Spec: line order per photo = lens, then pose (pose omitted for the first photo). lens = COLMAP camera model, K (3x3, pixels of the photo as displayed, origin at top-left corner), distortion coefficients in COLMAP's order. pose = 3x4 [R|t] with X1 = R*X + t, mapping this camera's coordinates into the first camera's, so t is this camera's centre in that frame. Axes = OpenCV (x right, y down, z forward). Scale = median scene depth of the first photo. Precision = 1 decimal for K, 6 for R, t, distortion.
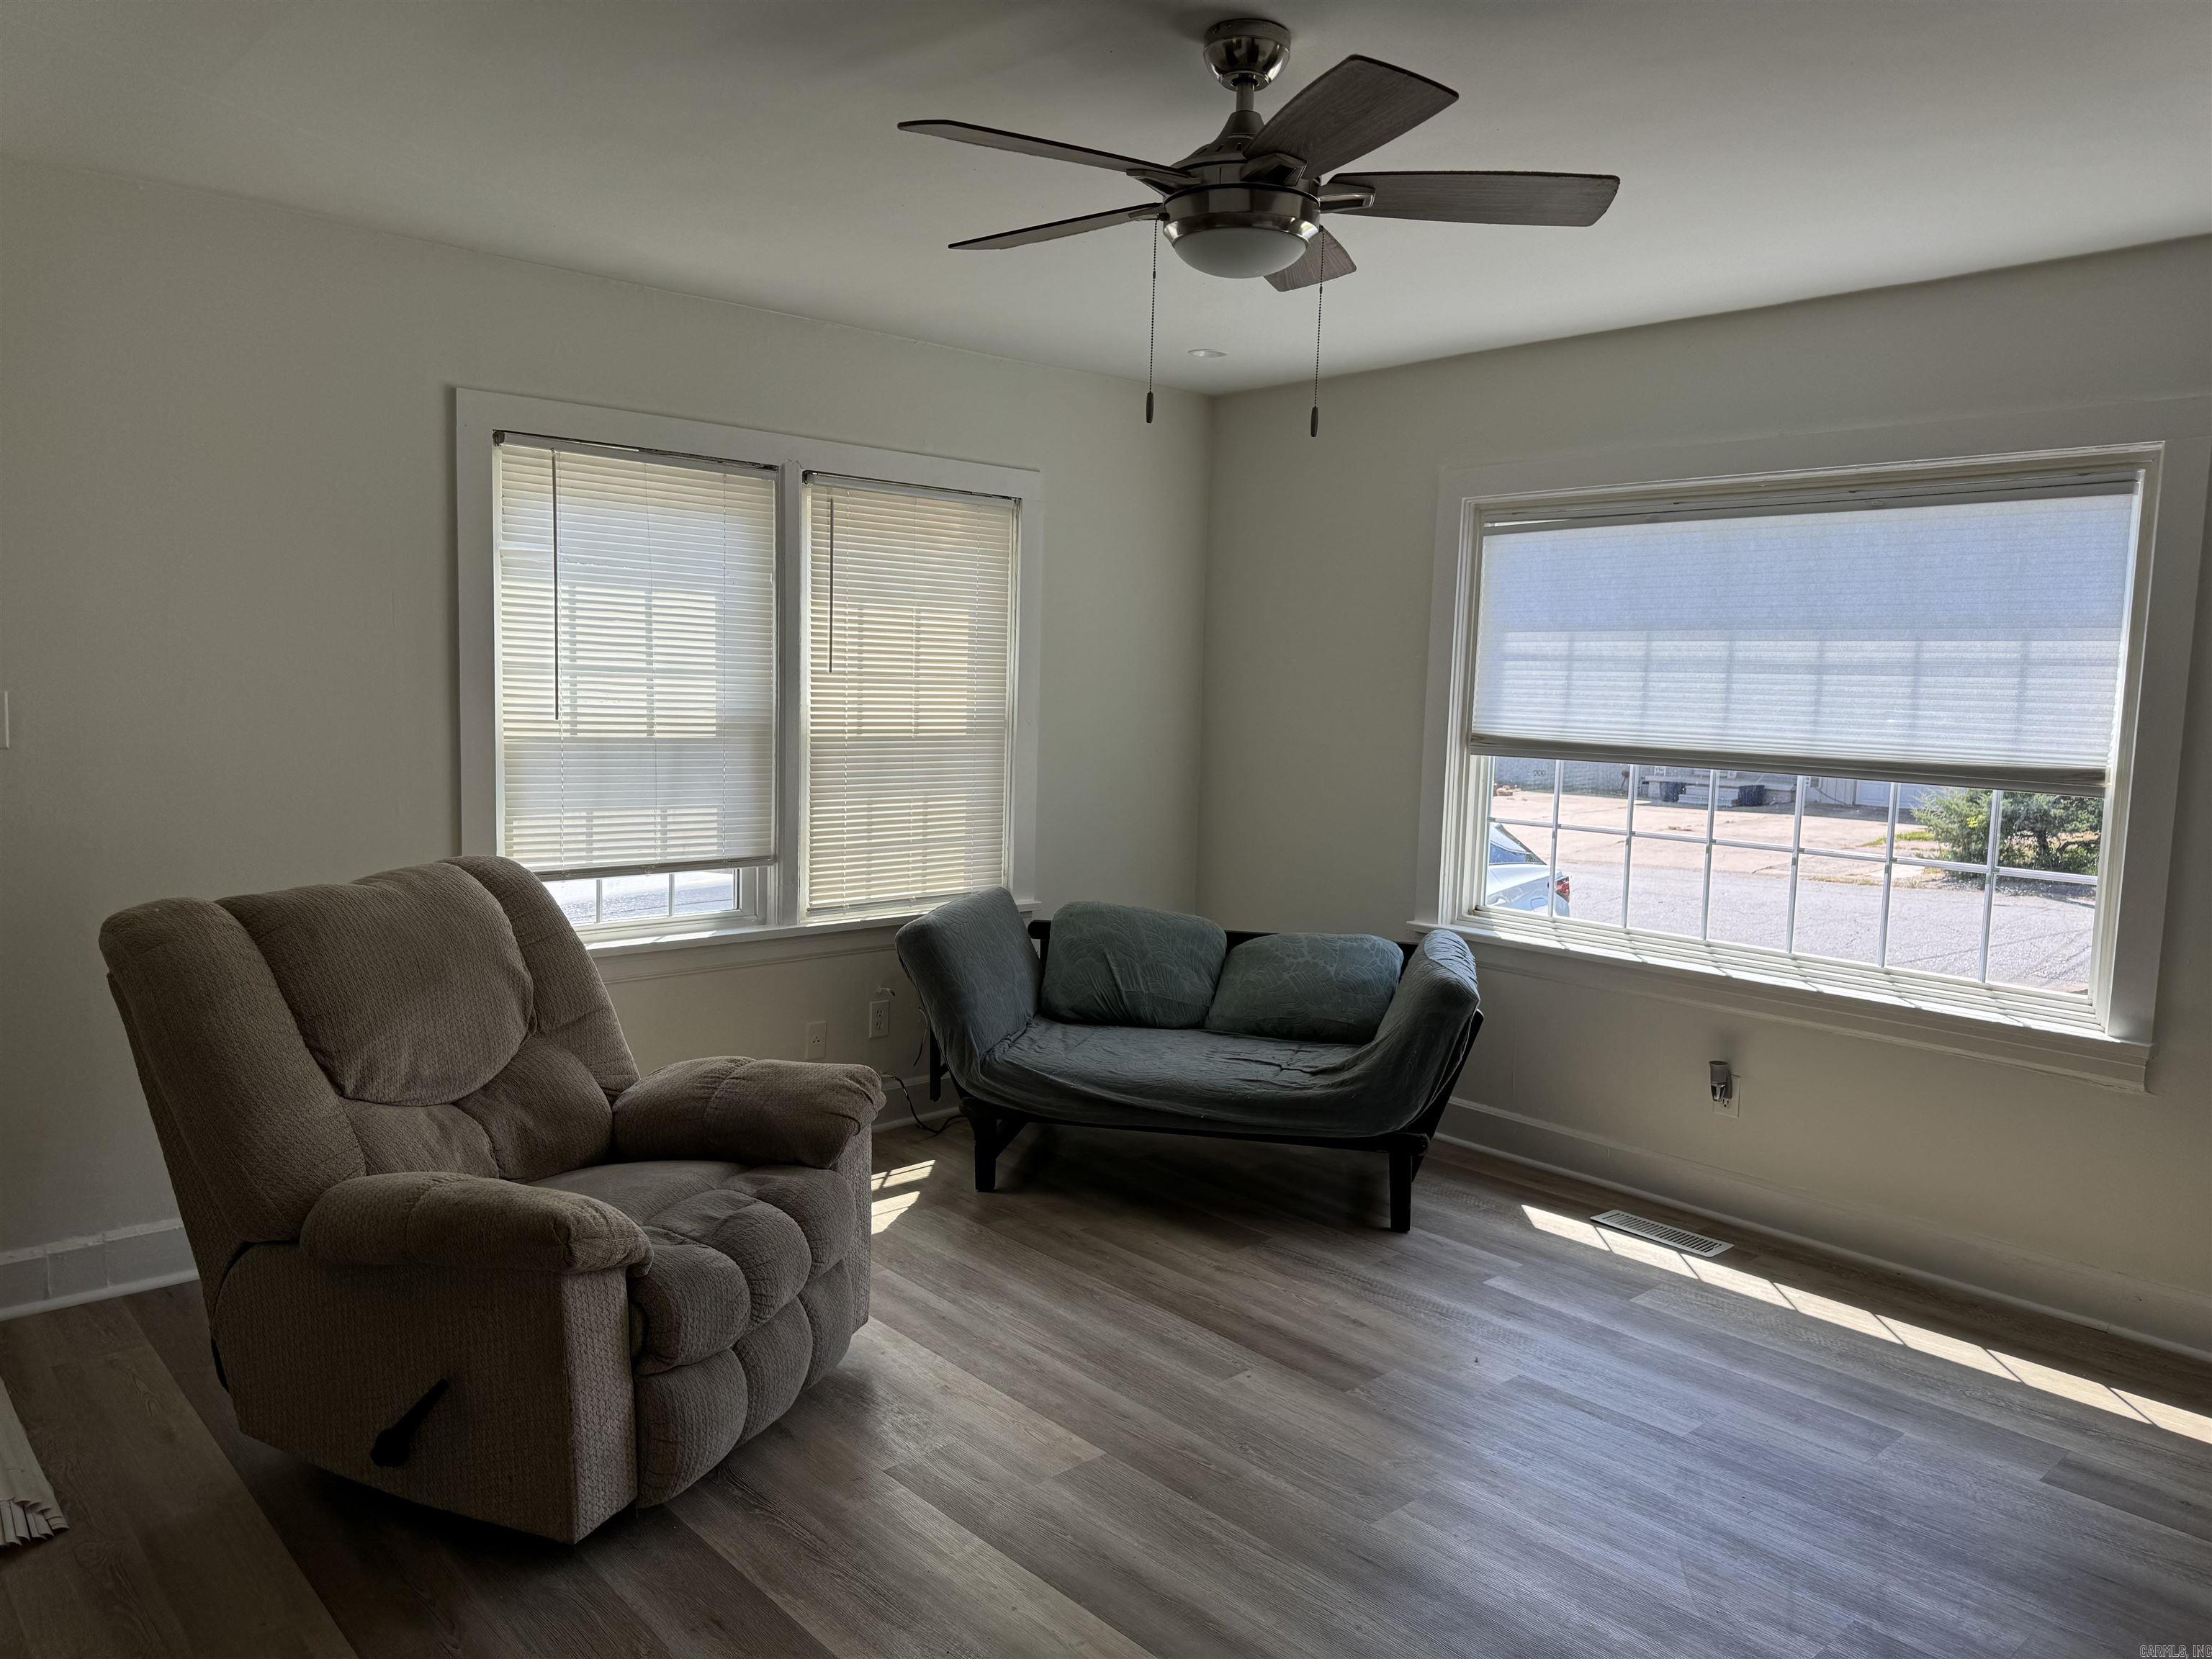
lens RADIAL K [[1556.2, 0, 1084.9], [0, 1556.2, 796.5], [0, 0, 1]] dist [0.069173, -0.092991]
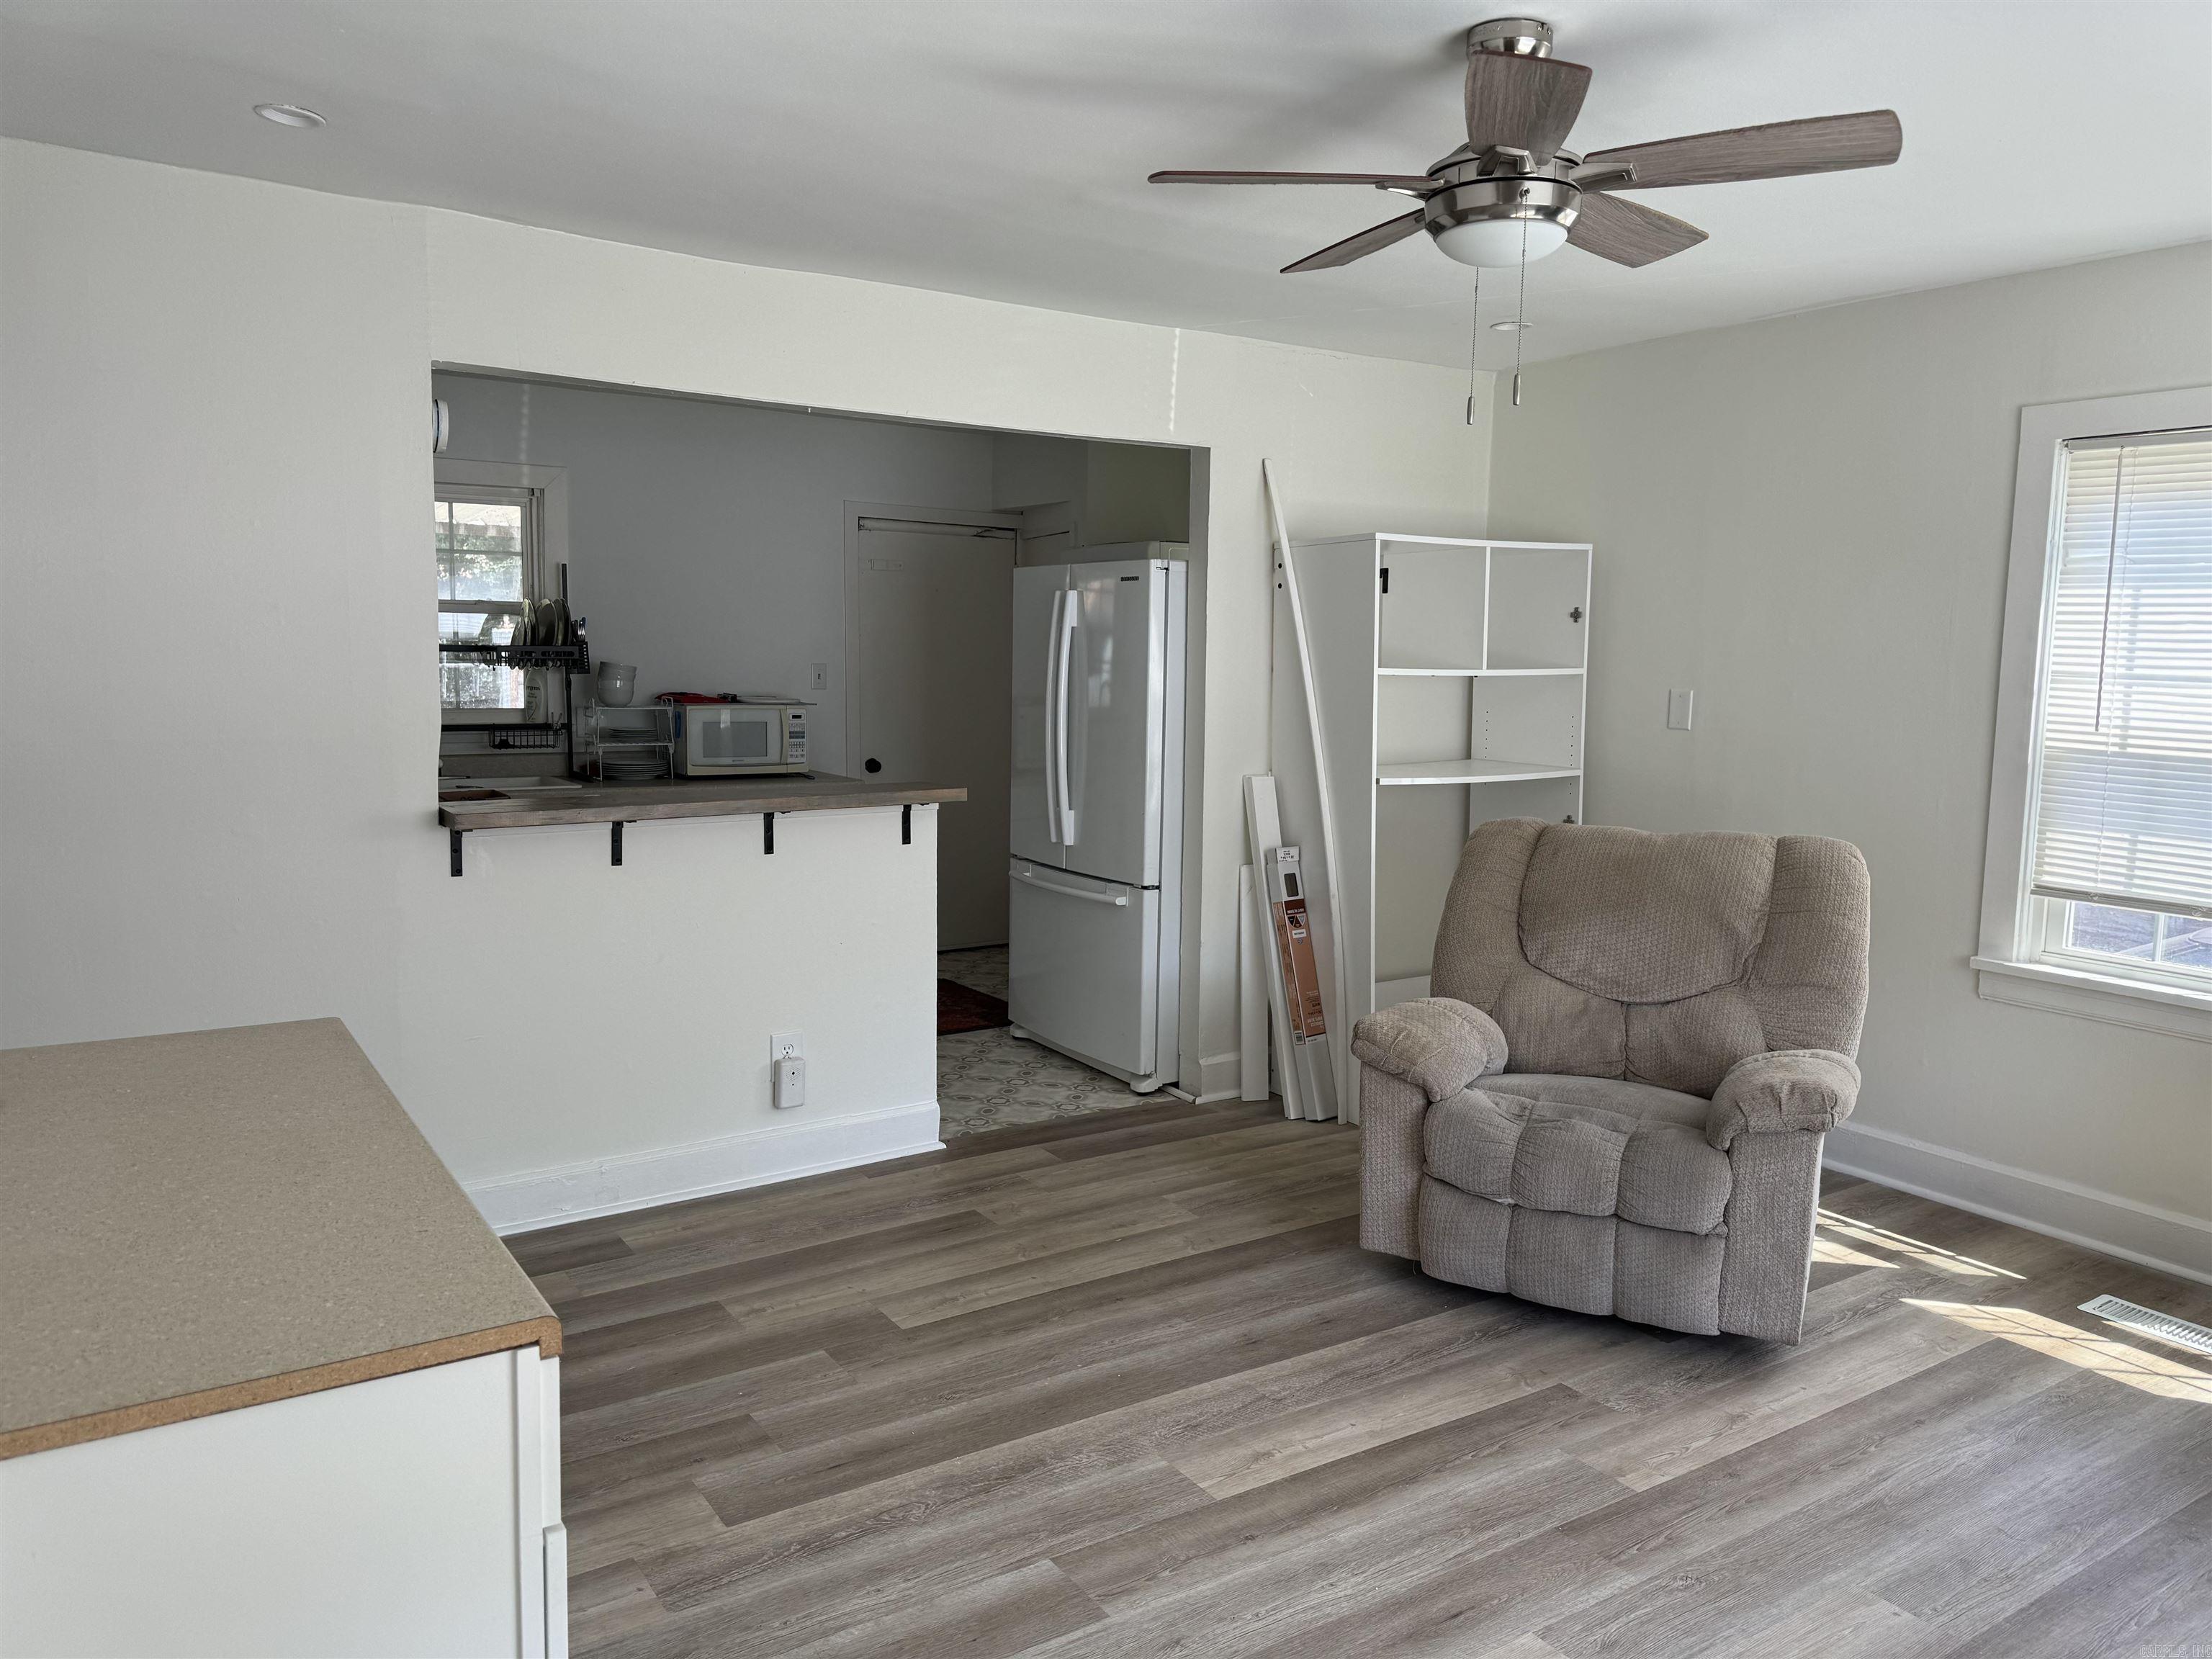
lens RADIAL K [[1556.2, 0, 1143.3], [0, 1556.2, 811.9], [0, 0, 1]] dist [0.069173, -0.092991]
pose [[-0.137743, 0.075393, -0.987594, 0.667201], [-0.098731, 0.991088, 0.089430, -0.028626], [0.985535, 0.109825, -0.129072, 0.547441]]
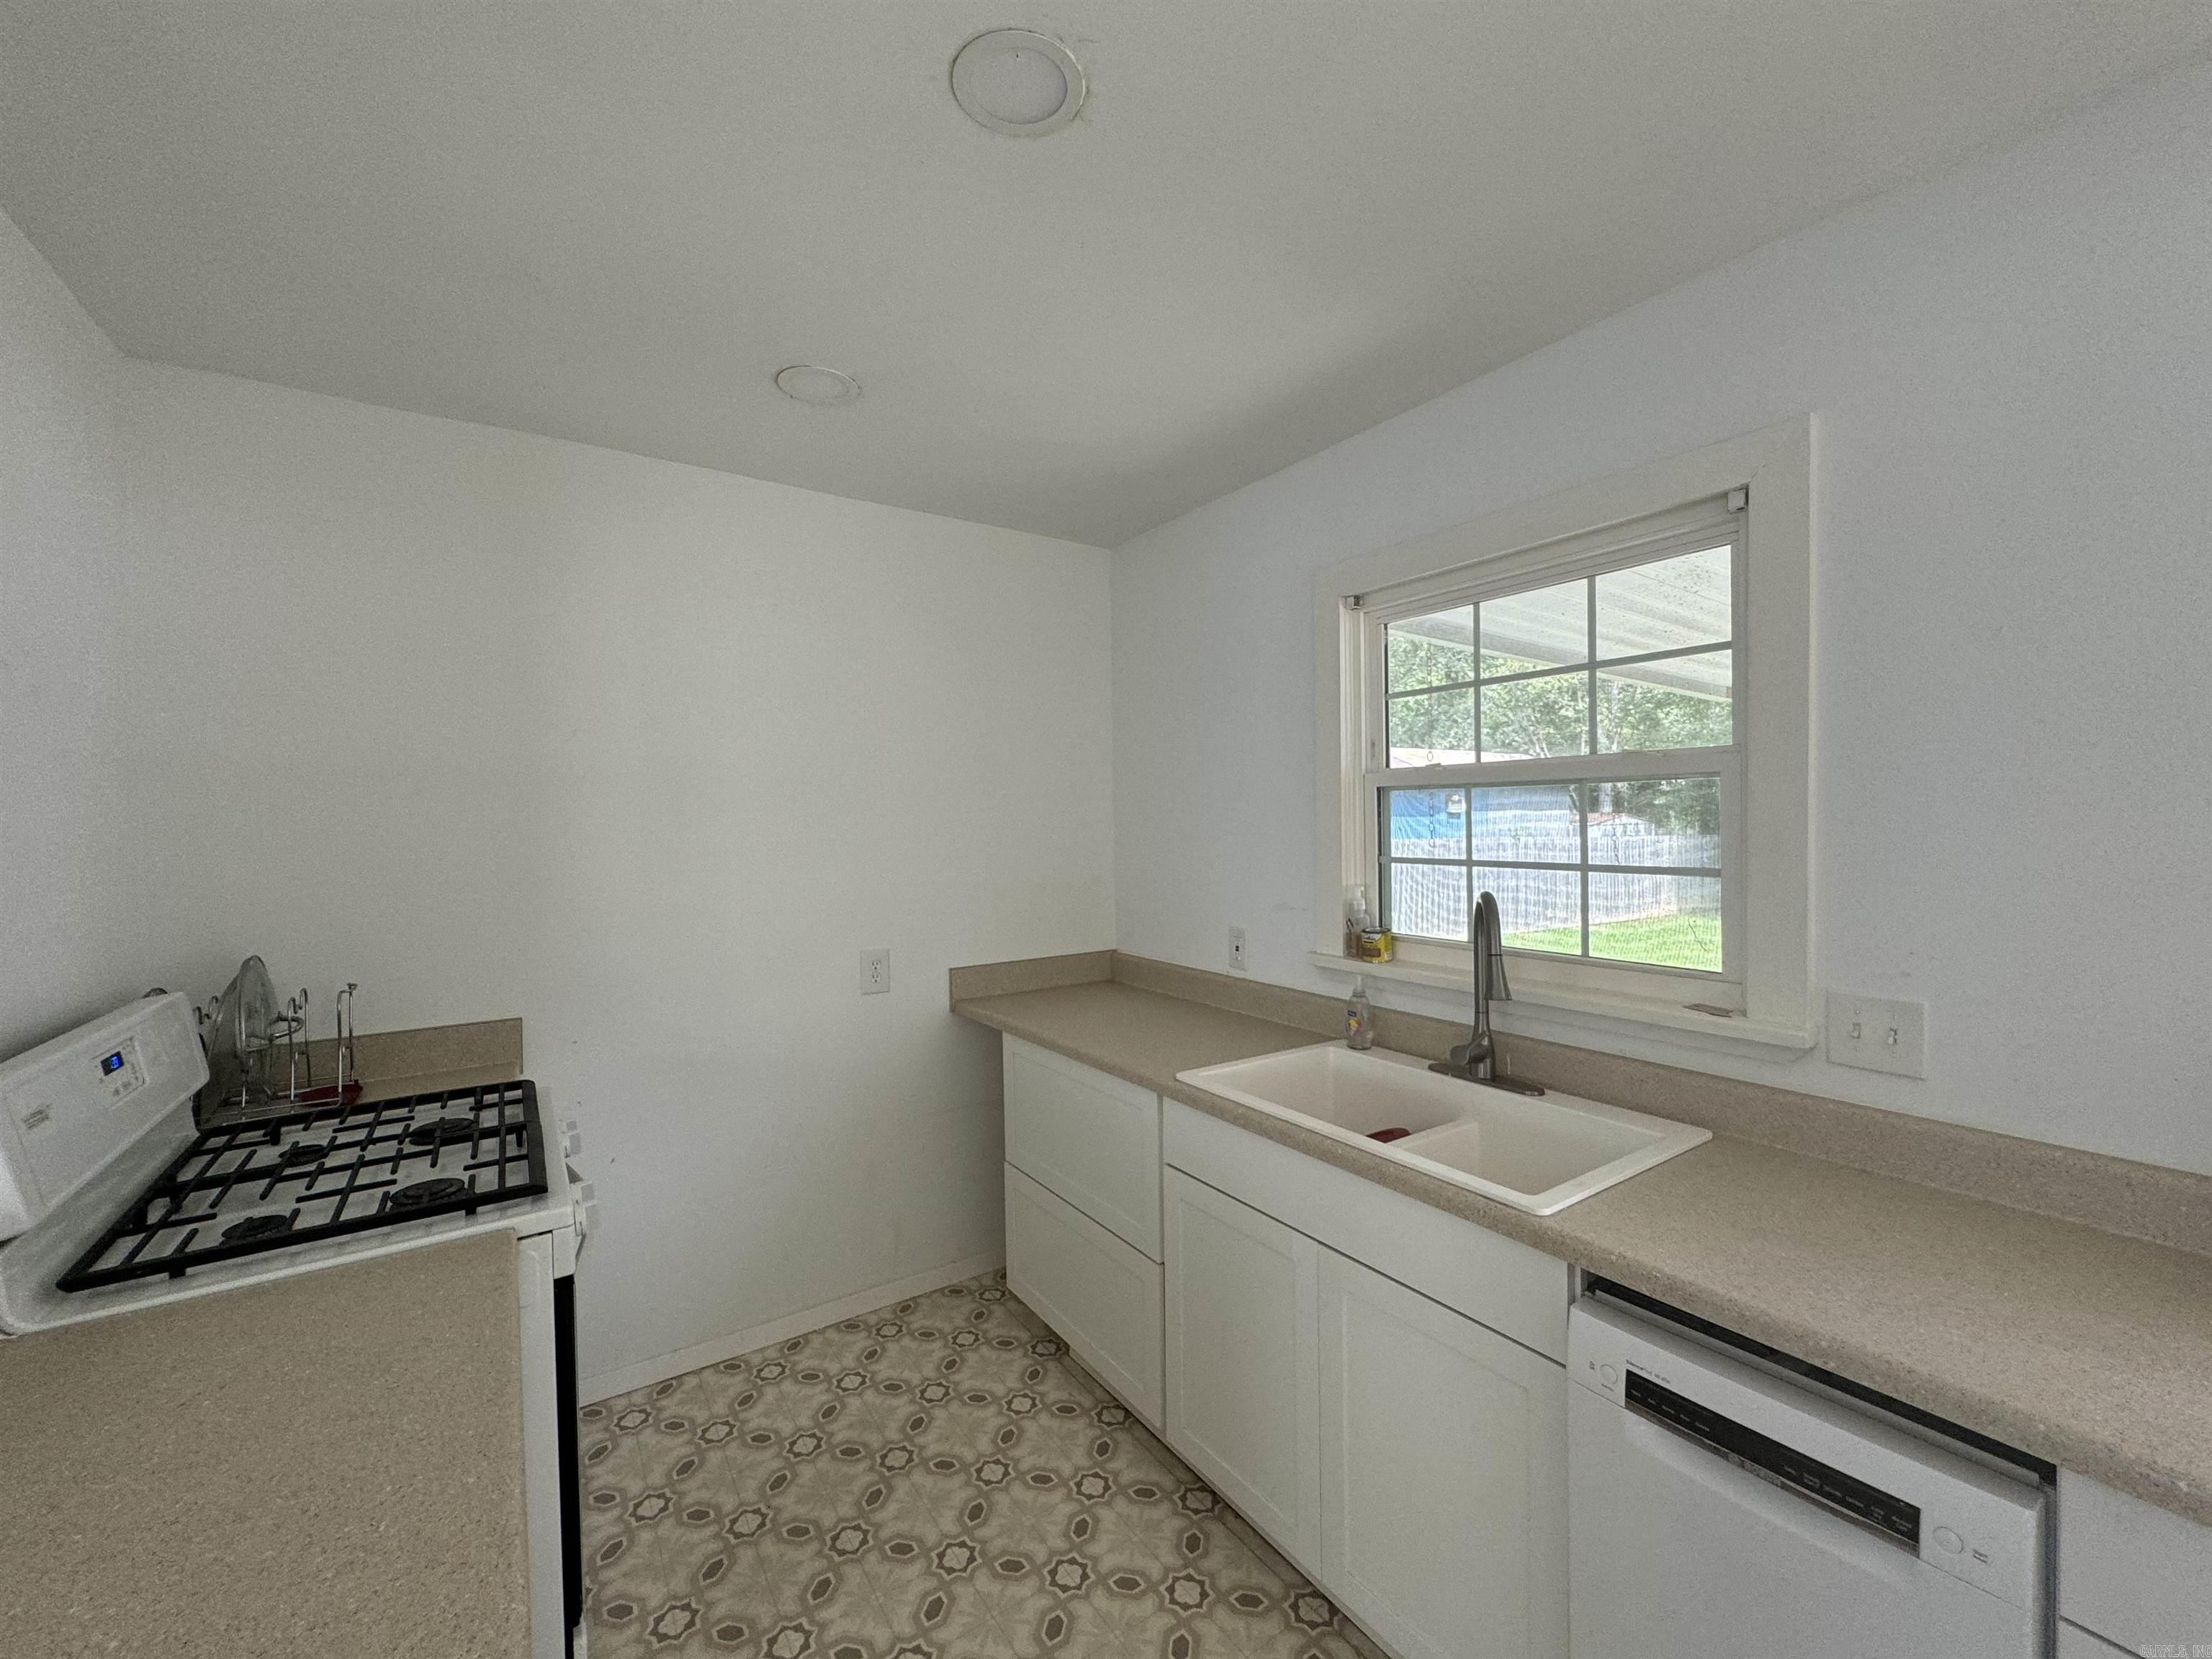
lens RADIAL K [[885.2, 0, 1109.0], [0, 885.2, 827.4], [0, 0, 1]] dist [-0.003378, 0.000564]
pose [[-0.989660, -0.016361, 0.142498, -0.512640], [-0.002755, 0.995458, 0.095162, -0.035321], [-0.143408, 0.093786, -0.985210, 0.183123]]
